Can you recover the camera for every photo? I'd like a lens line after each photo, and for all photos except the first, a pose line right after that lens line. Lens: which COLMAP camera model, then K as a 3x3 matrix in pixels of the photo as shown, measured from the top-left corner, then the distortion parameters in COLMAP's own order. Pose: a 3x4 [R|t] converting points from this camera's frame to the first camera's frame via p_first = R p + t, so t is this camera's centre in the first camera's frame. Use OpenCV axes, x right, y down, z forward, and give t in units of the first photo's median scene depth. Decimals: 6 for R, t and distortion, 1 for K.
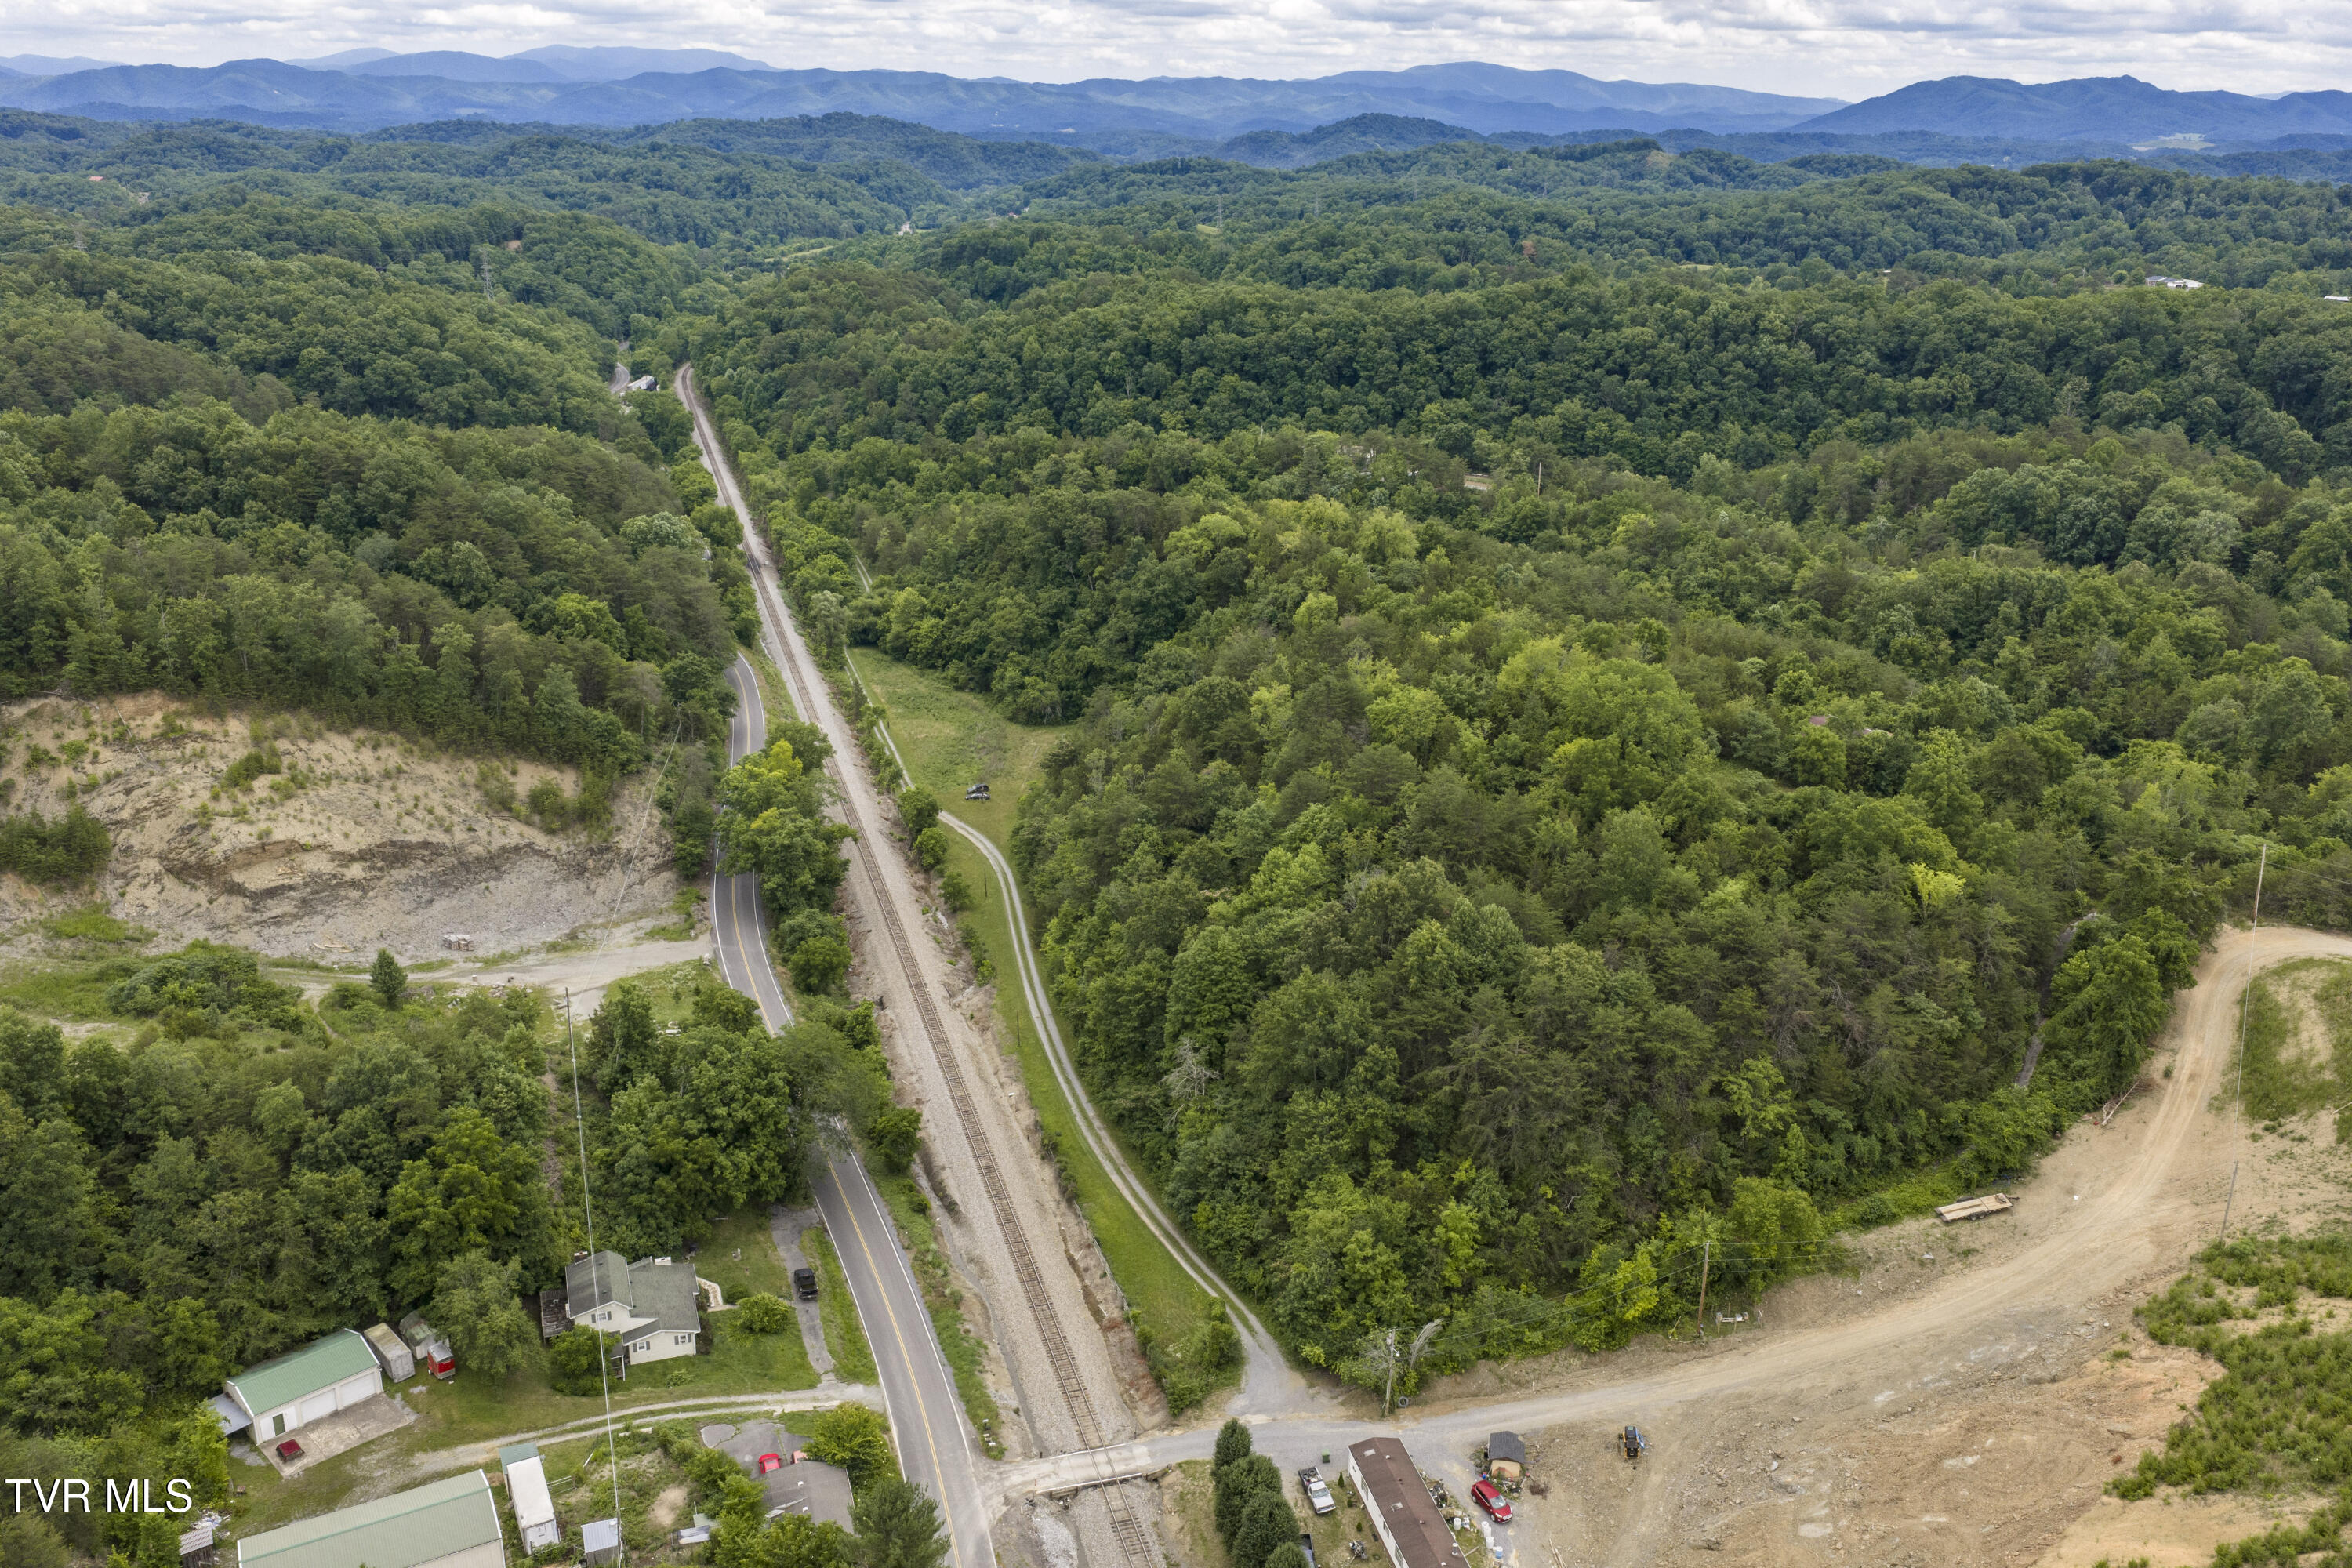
lens RADIAL K [[1946.0, 0, 1184.3], [0, 1946.0, 783.1], [0, 0, 1]] dist [0.015624, -0.022466]
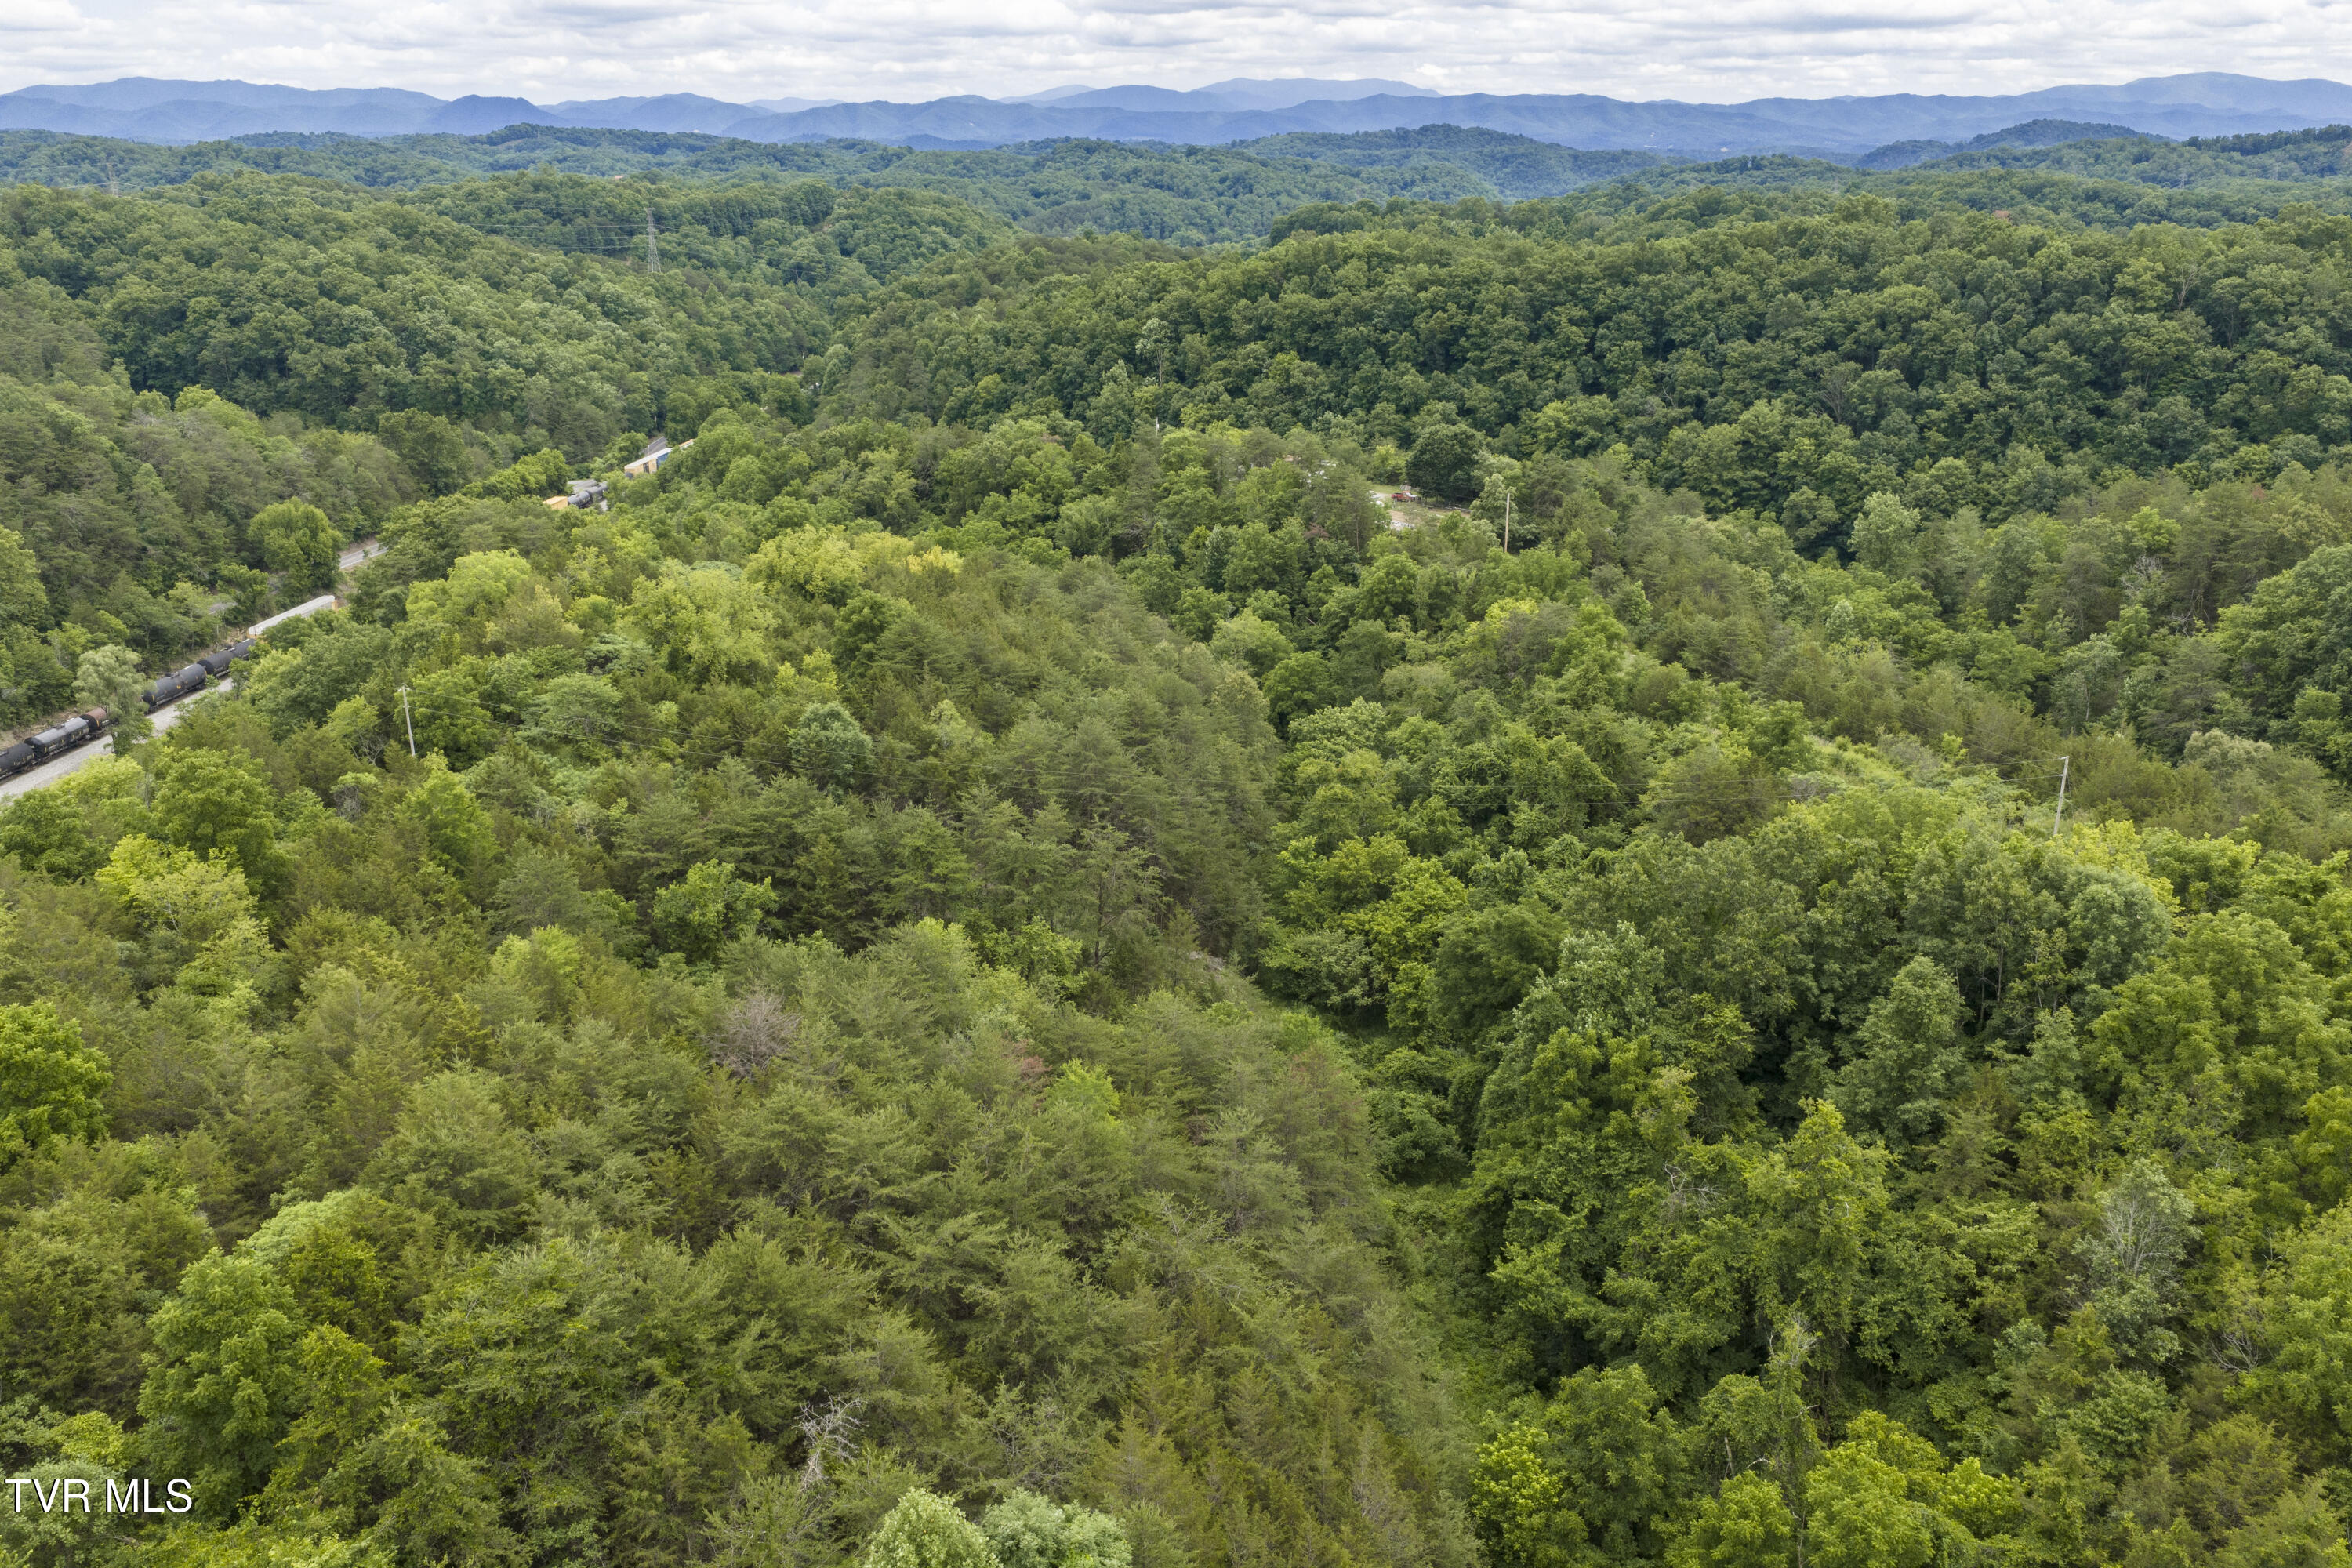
lens RADIAL K [[1946.0, 0, 1186.1], [0, 1946.0, 785.4], [0, 0, 1]] dist [0.015624, -0.022466]
pose [[0.947683, 0.088759, -0.306624, 0.215426], [-0.092480, 0.995712, 0.002403, -0.059122], [0.305522, 0.026079, 0.951828, 0.353594]]
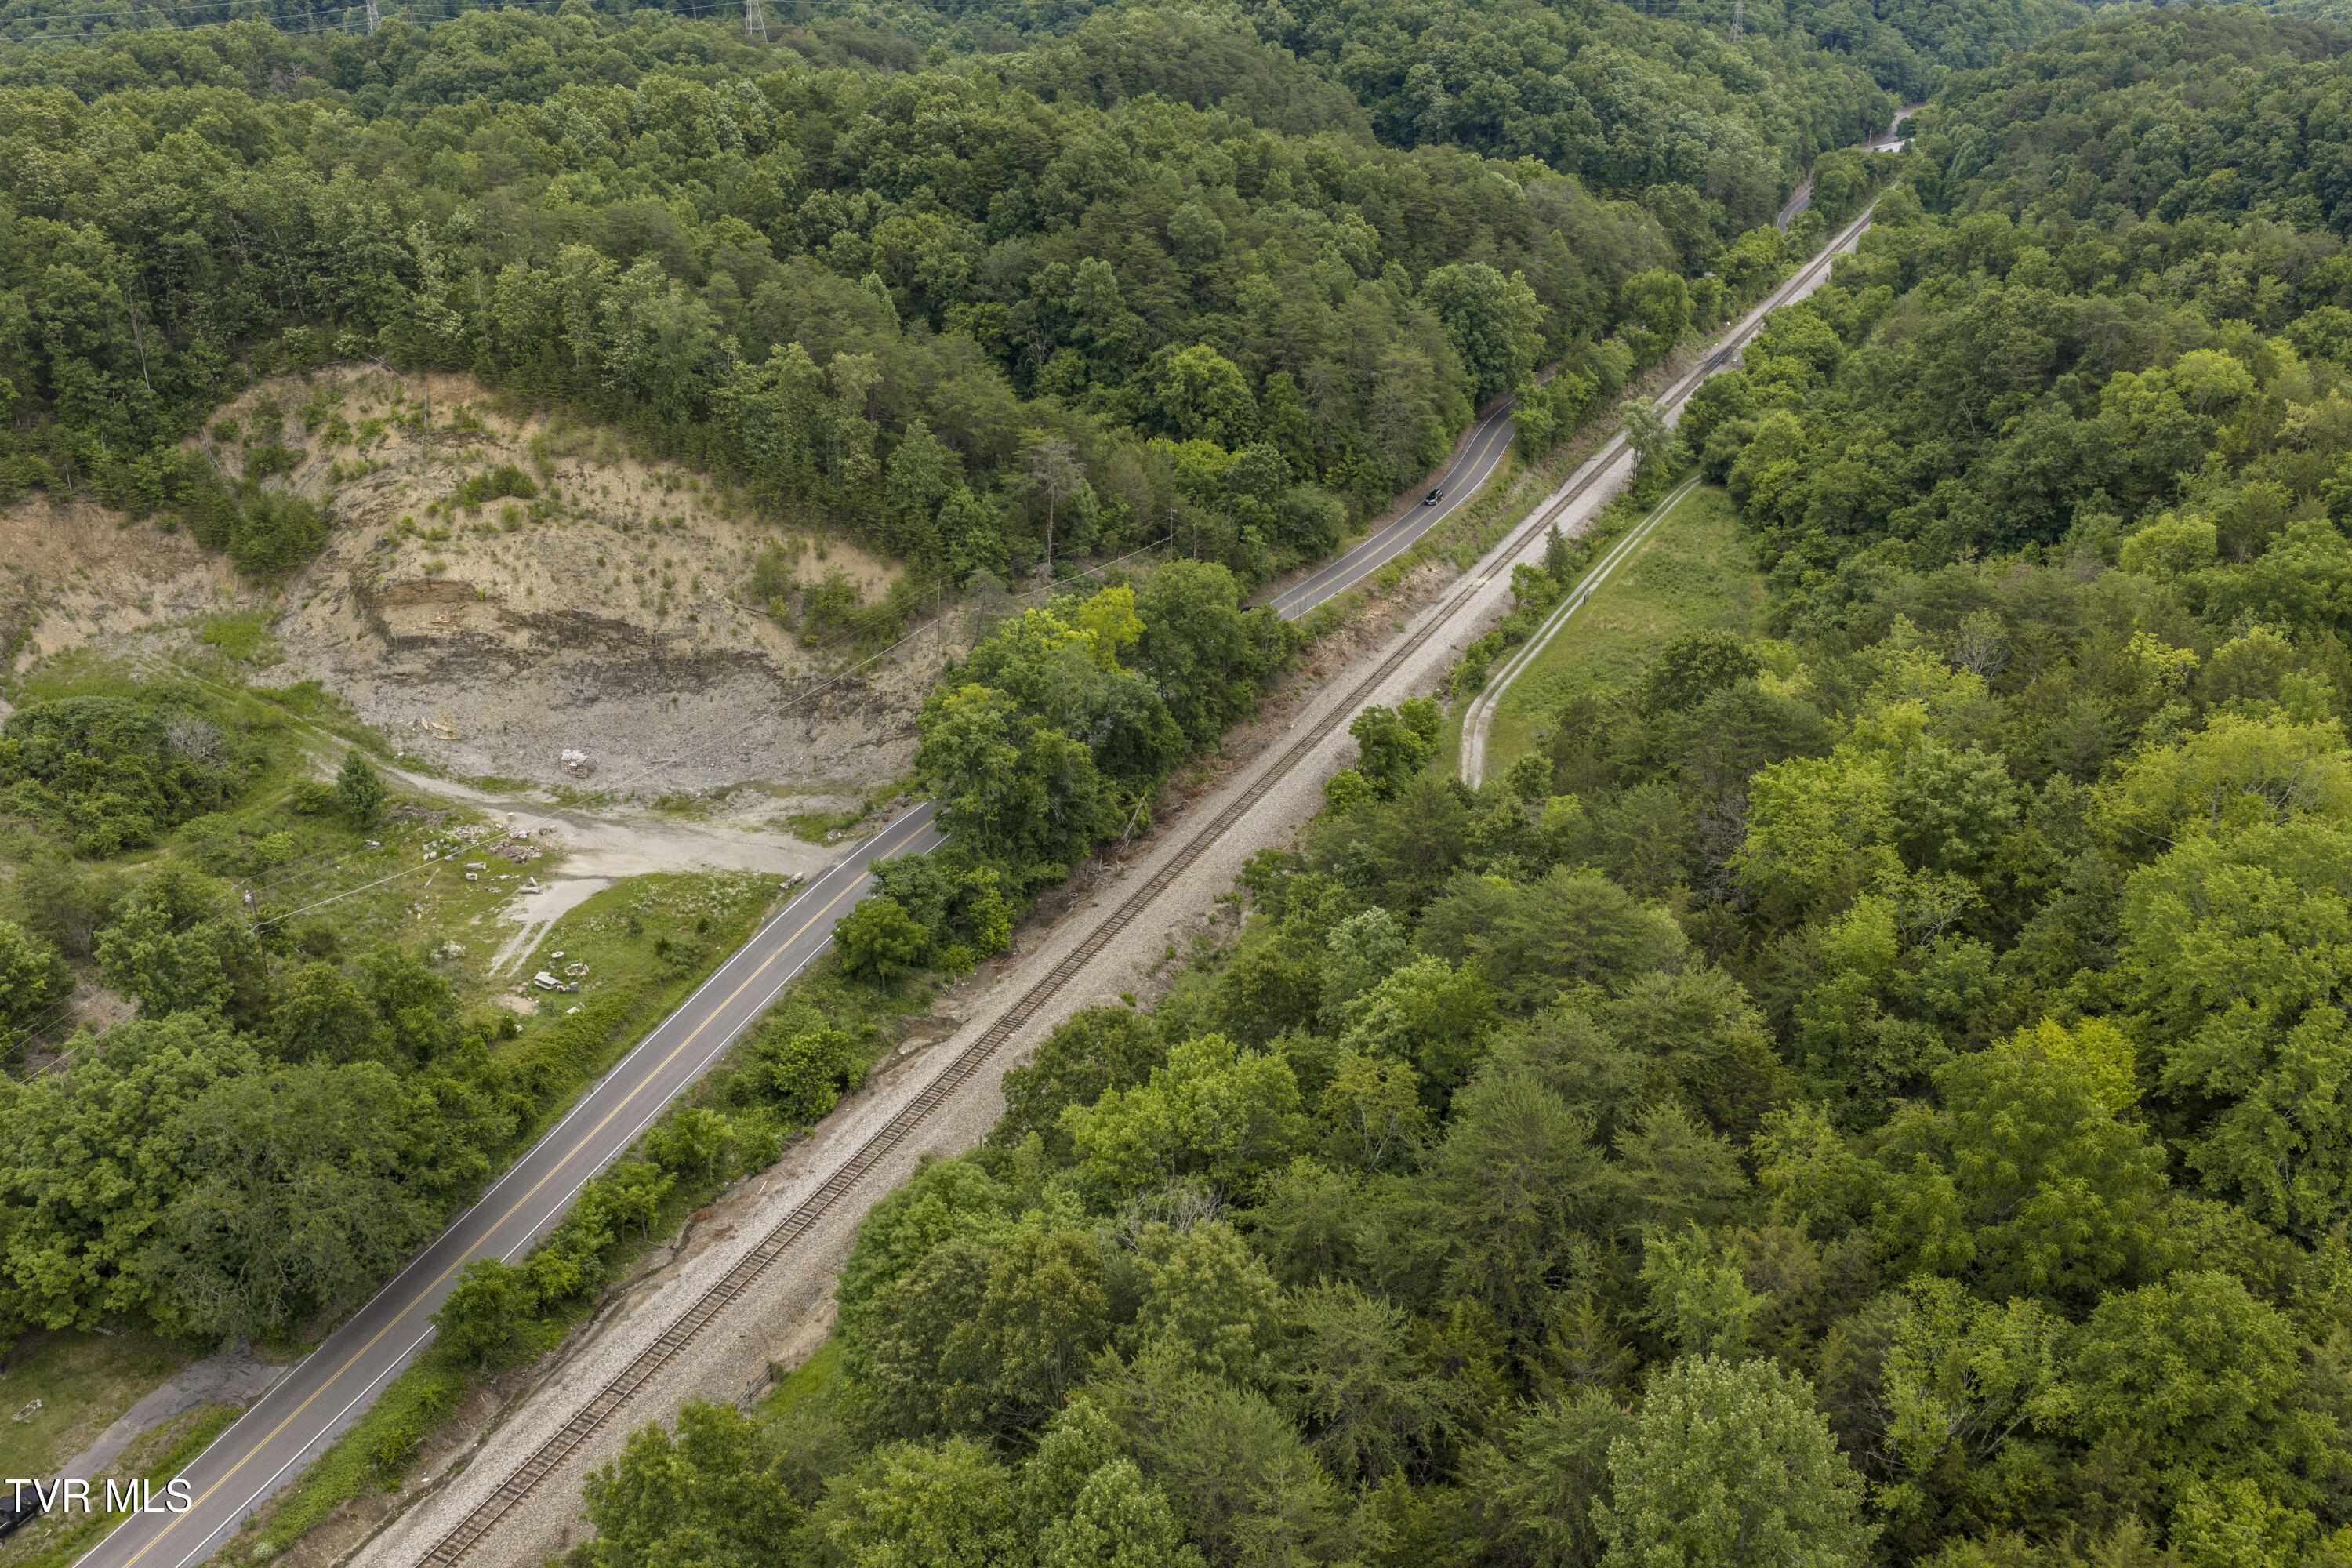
lens RADIAL K [[1946.0, 0, 1187.6], [0, 1946.0, 788.7], [0, 0, 1]] dist [0.015624, -0.022466]
pose [[0.752255, 0.261995, -0.604543, 0.104163], [-0.197735, 0.965018, 0.172168, -0.033729], [0.628501, -0.009975, 0.777745, 0.229852]]
